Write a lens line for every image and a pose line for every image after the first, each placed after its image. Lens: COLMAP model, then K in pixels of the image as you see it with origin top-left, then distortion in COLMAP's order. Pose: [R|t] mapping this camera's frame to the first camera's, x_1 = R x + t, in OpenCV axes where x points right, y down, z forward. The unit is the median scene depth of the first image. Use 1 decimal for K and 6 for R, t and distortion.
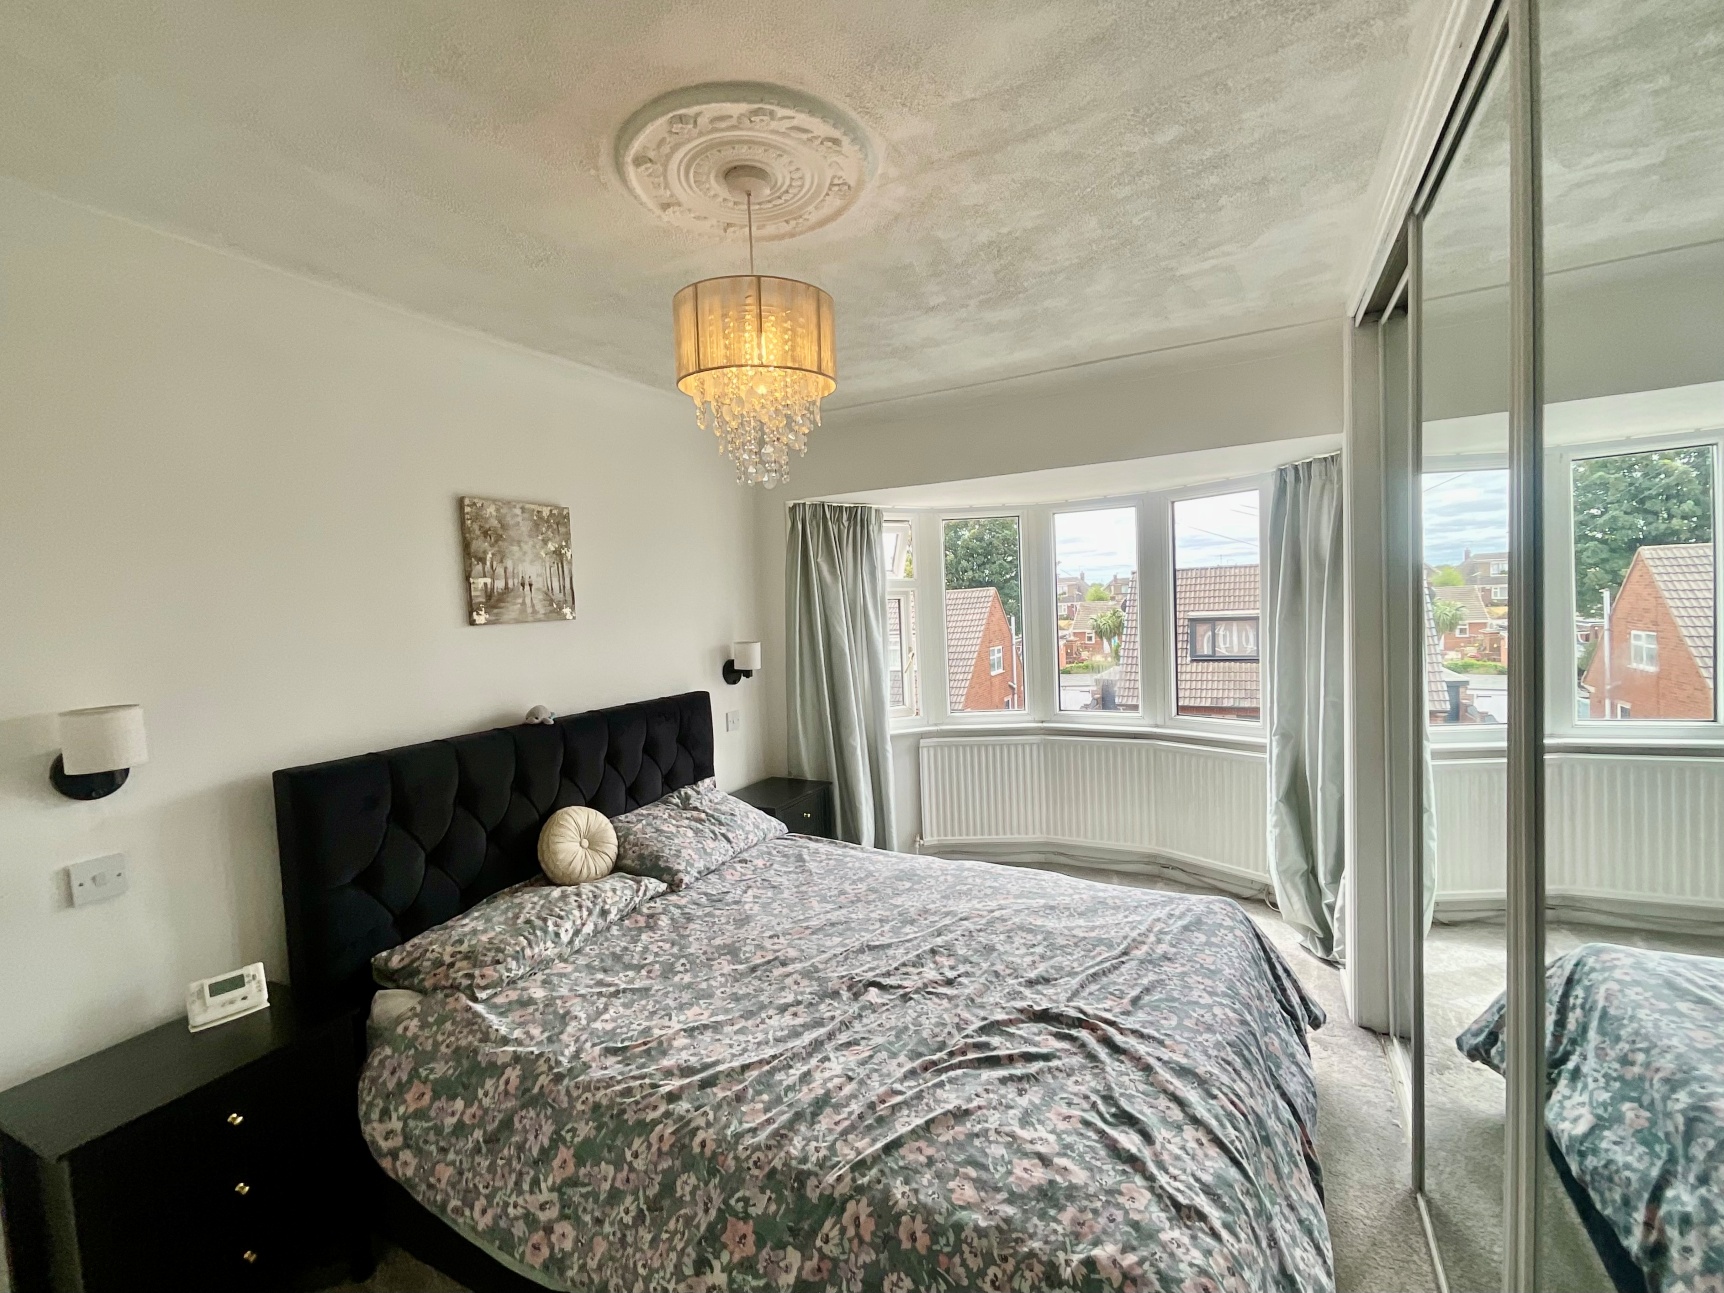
lens RADIAL K [[707.1, 0, 862.0], [0, 707.1, 646.5], [0, 0, 1]] dist [-0.000312, -0.003175]
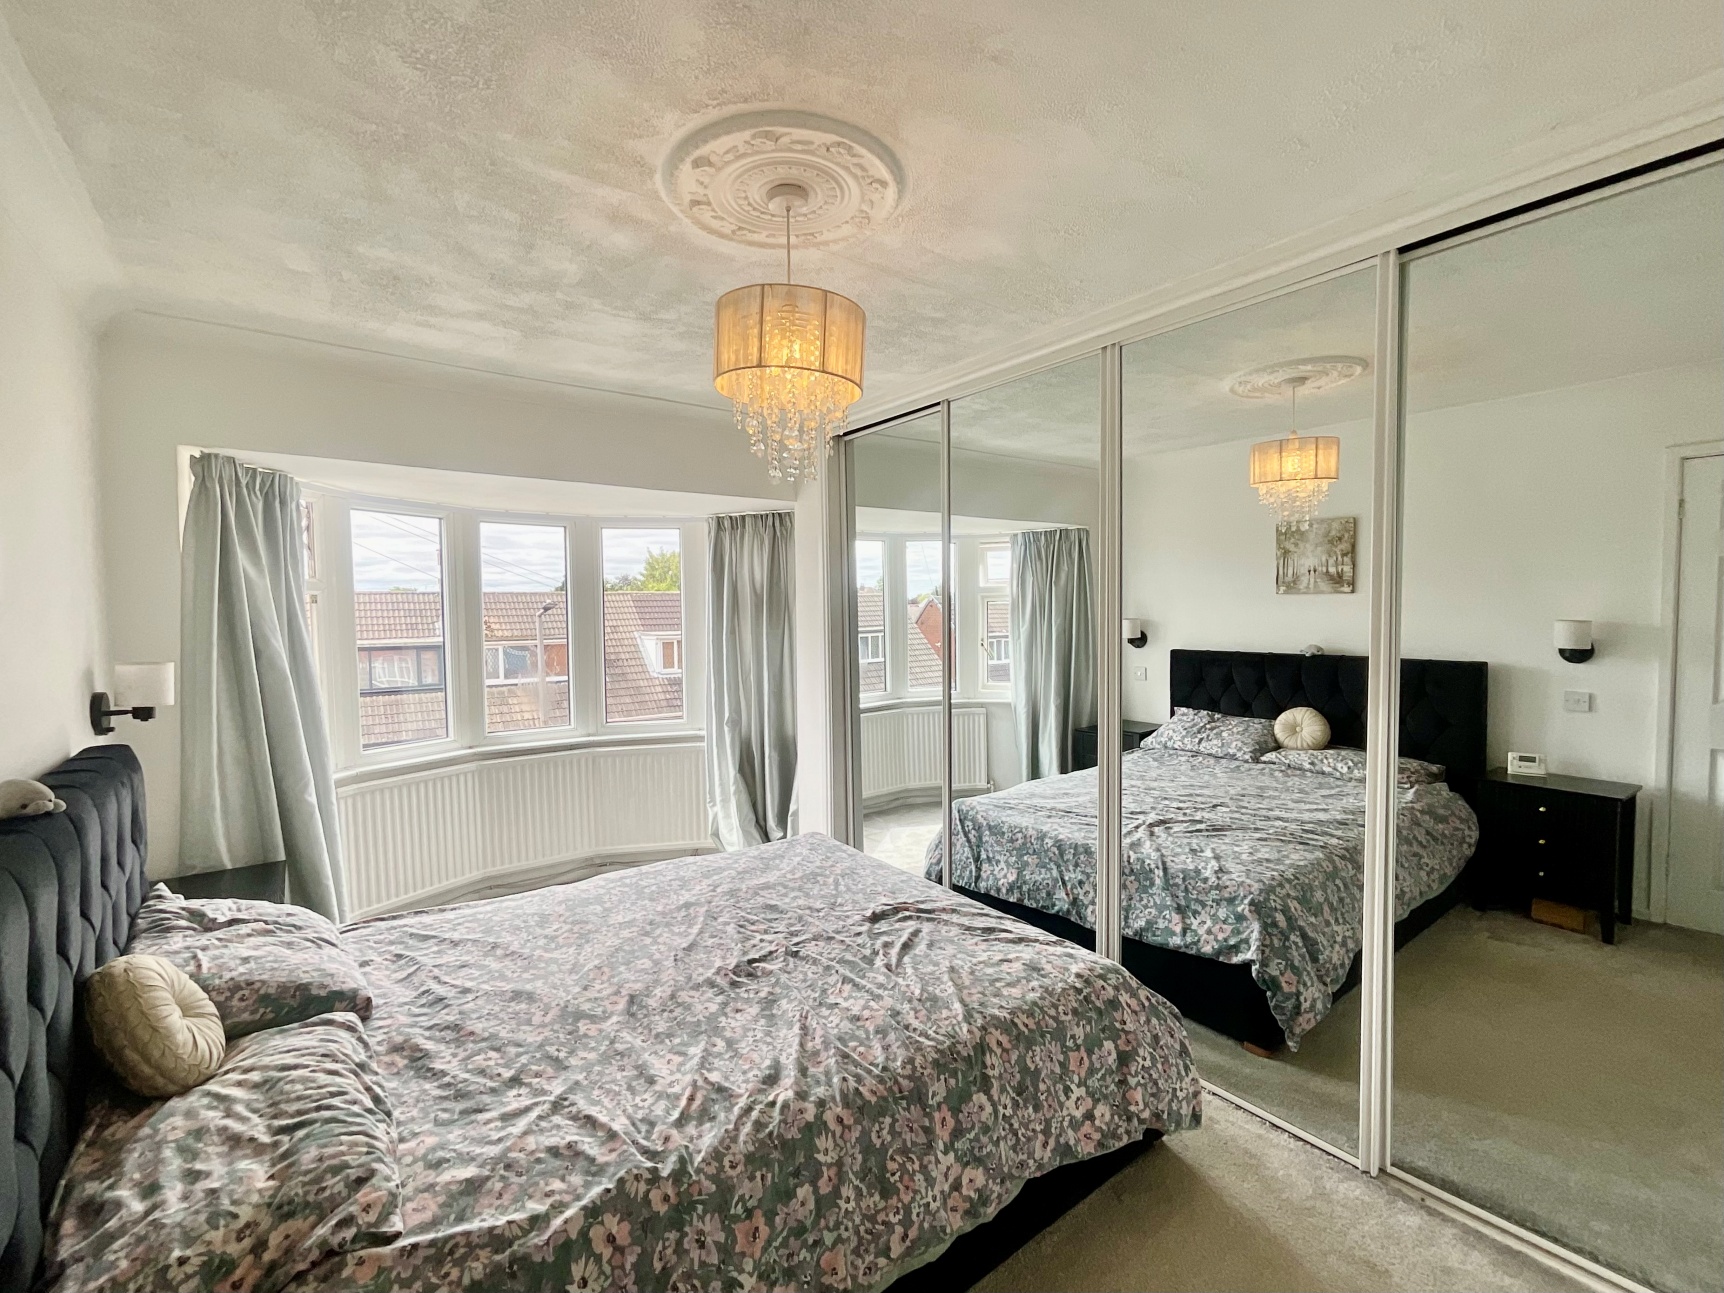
lens RADIAL K [[699.0, 0, 860.7], [0, 699.0, 649.5], [0, 0, 1]] dist [-0.011766, 0.010321]
pose [[0.478582, -0.008796, 0.877999, -0.830253], [0.040266, 0.999118, -0.011939, 0.031624], [-0.877119, 0.041067, 0.478513, 0.346018]]
